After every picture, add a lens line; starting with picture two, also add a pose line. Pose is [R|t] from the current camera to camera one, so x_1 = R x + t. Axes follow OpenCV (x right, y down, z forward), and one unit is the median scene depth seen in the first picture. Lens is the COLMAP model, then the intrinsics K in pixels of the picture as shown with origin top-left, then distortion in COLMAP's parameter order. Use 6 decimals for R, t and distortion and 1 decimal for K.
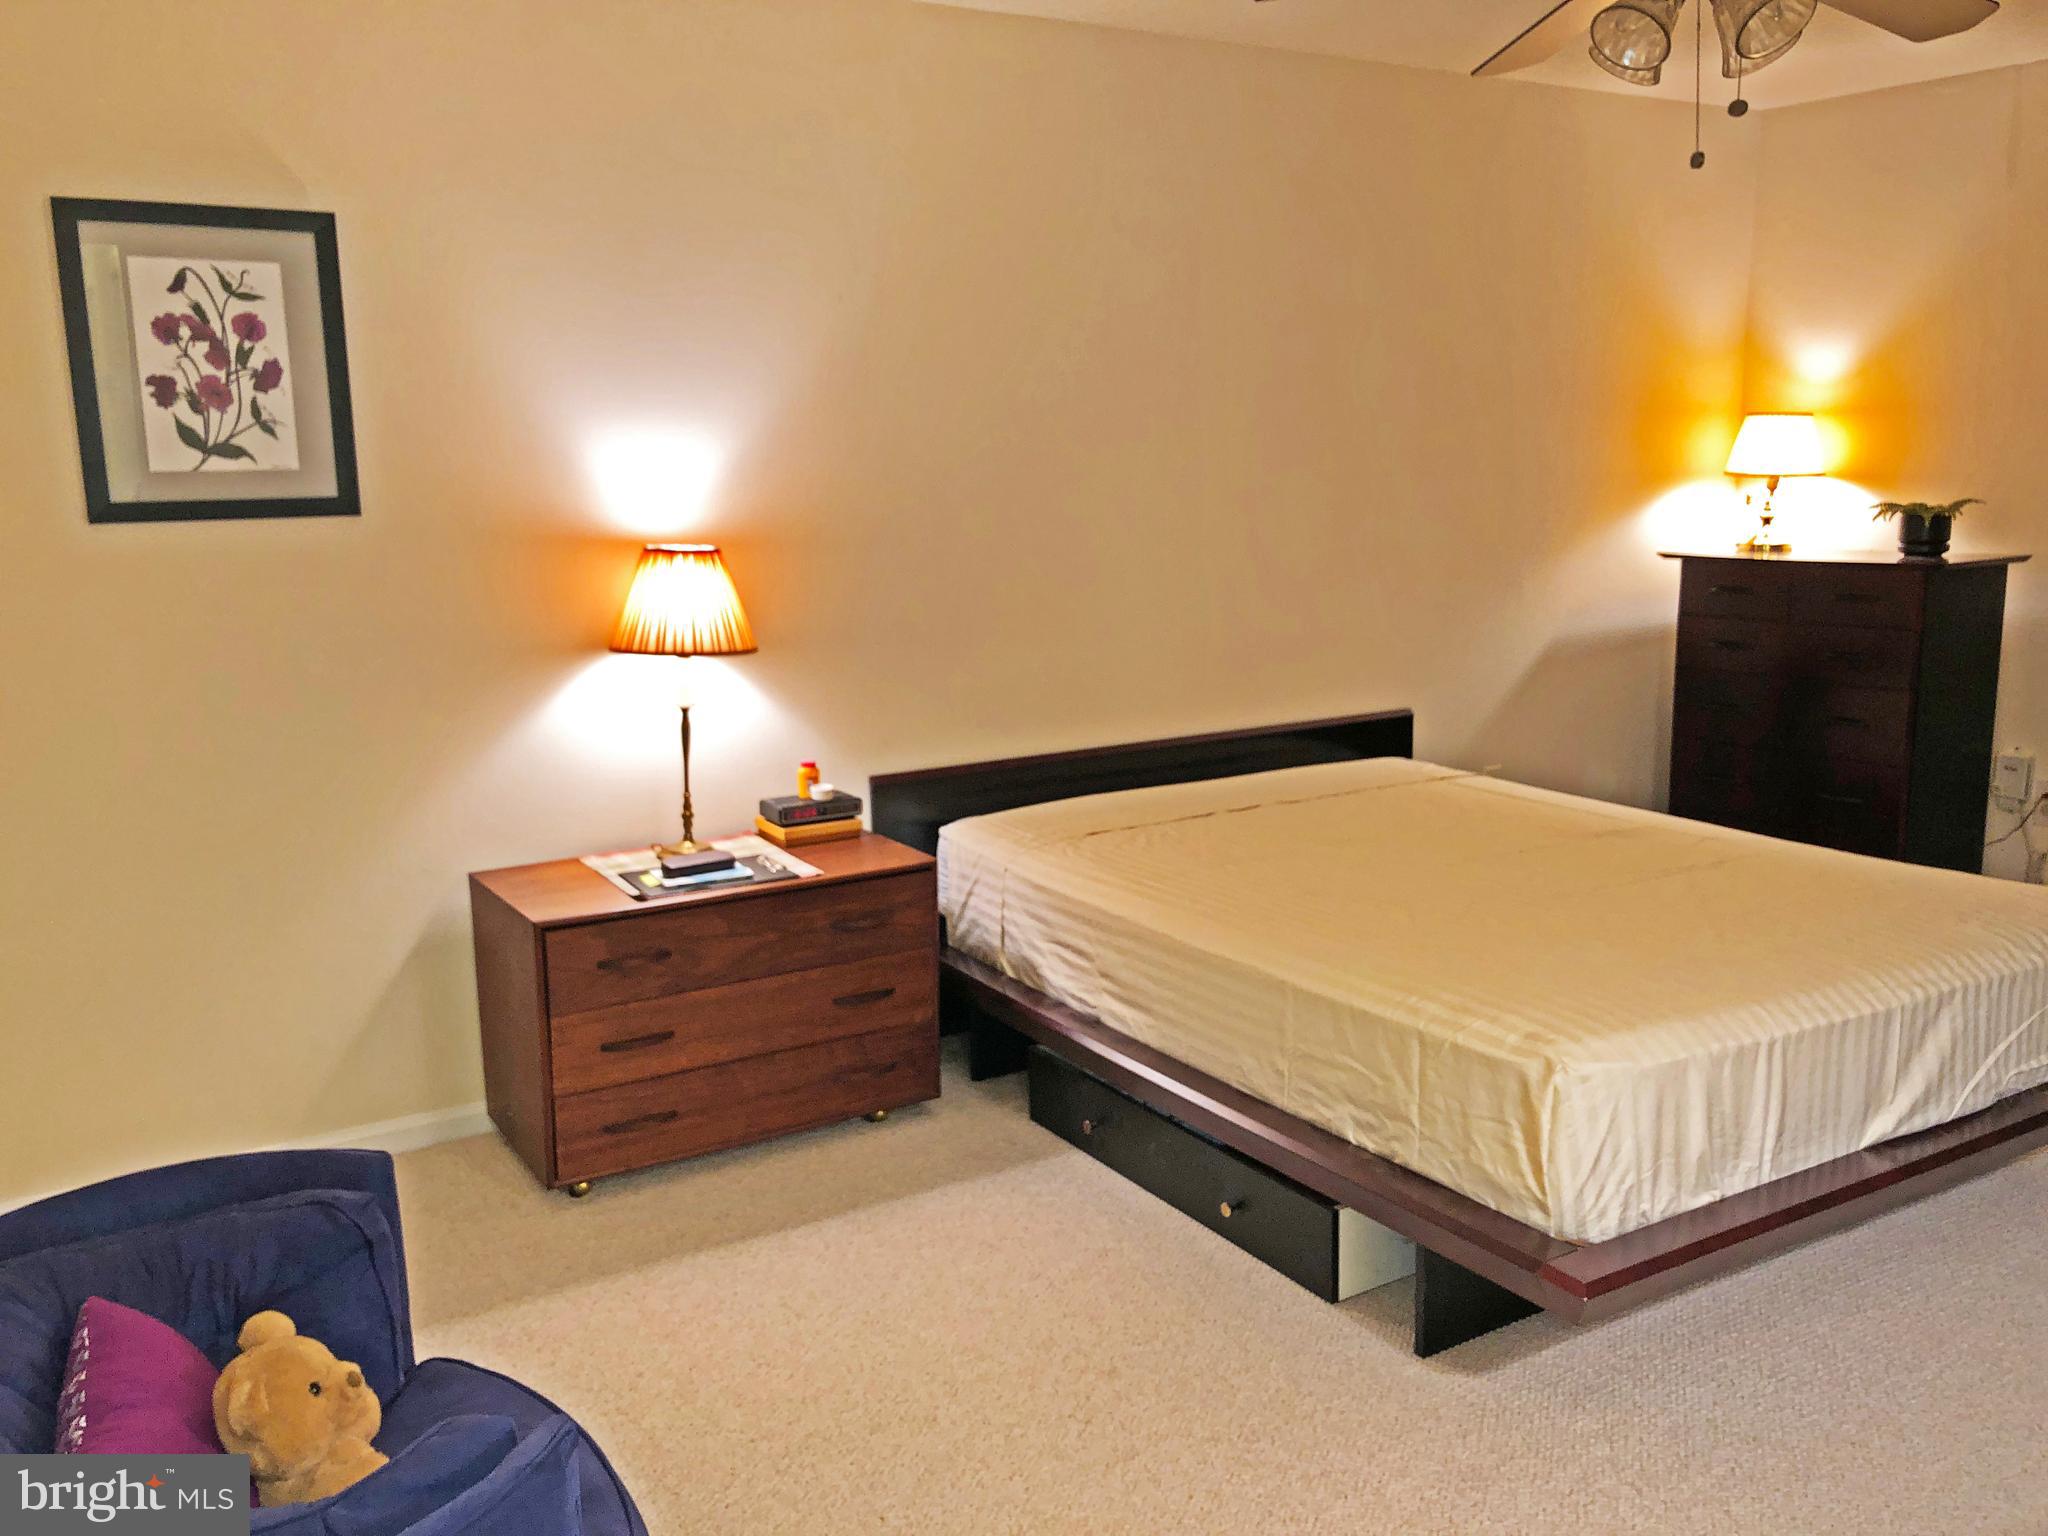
lens RADIAL K [[1689.3, 0, 1024.4], [0, 1689.3, 765.3], [0, 0, 1]] dist [0.025593, -0.028060]
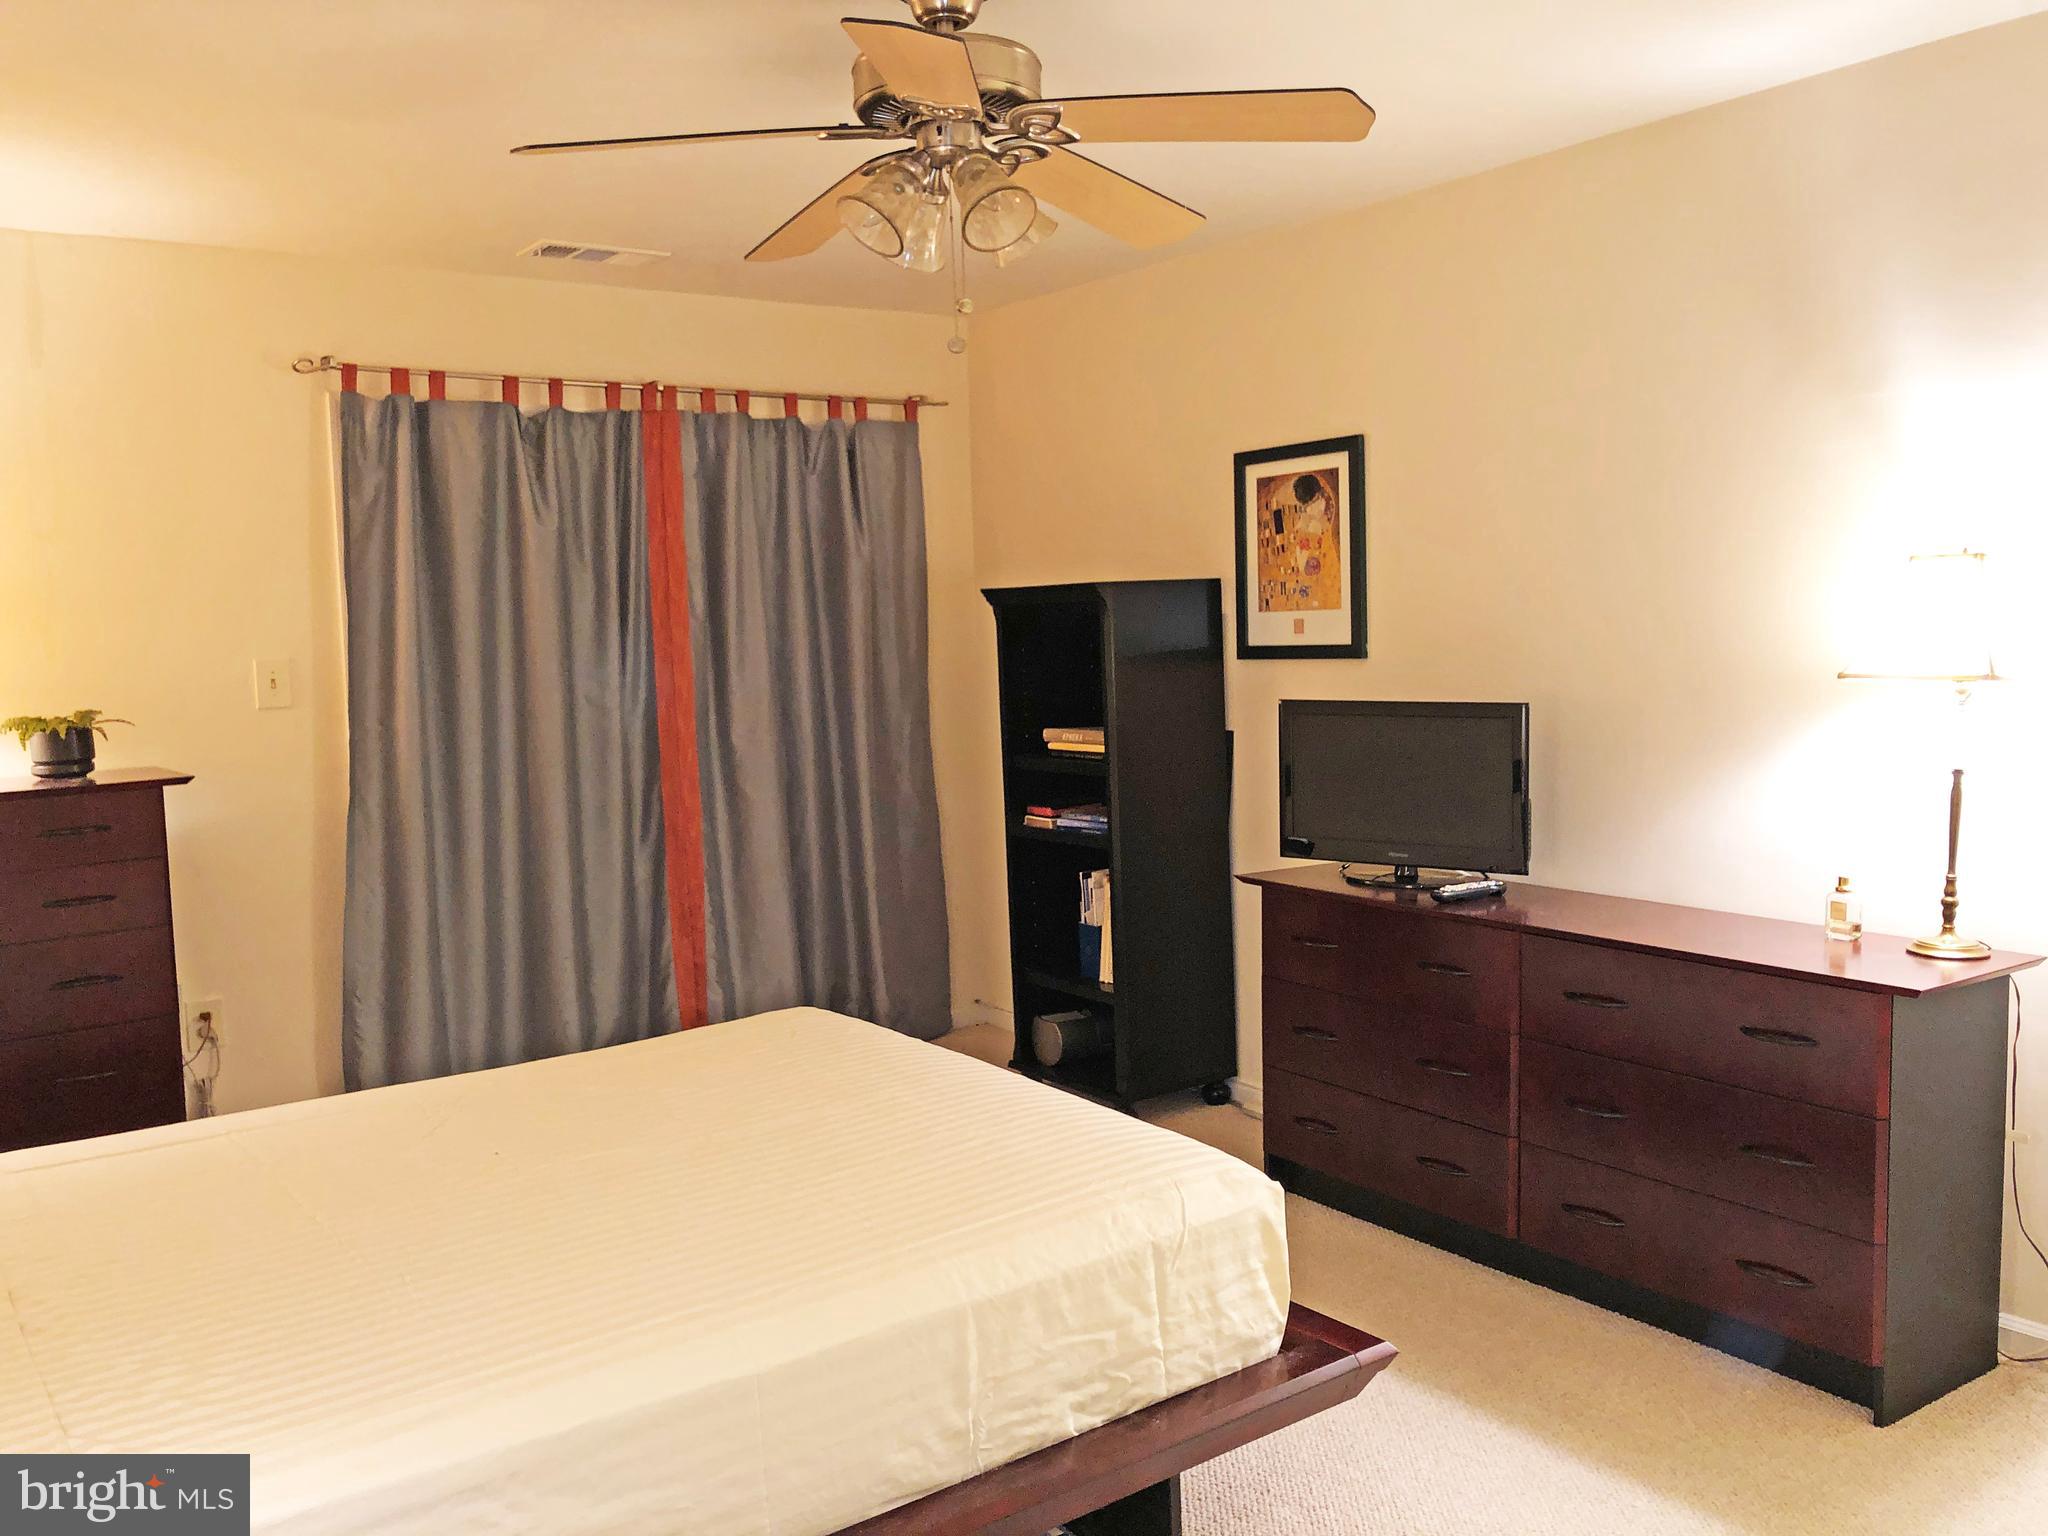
lens RADIAL K [[1689.3, 0, 1025.6], [0, 1689.3, 767.6], [0, 0, 1]] dist [0.025593, -0.028060]
pose [[-0.094013, -0.061817, 0.993650, -0.609108], [0.200801, 0.976381, 0.079741, -0.169140], [-0.975110, 0.207023, -0.079380, 1.013698]]
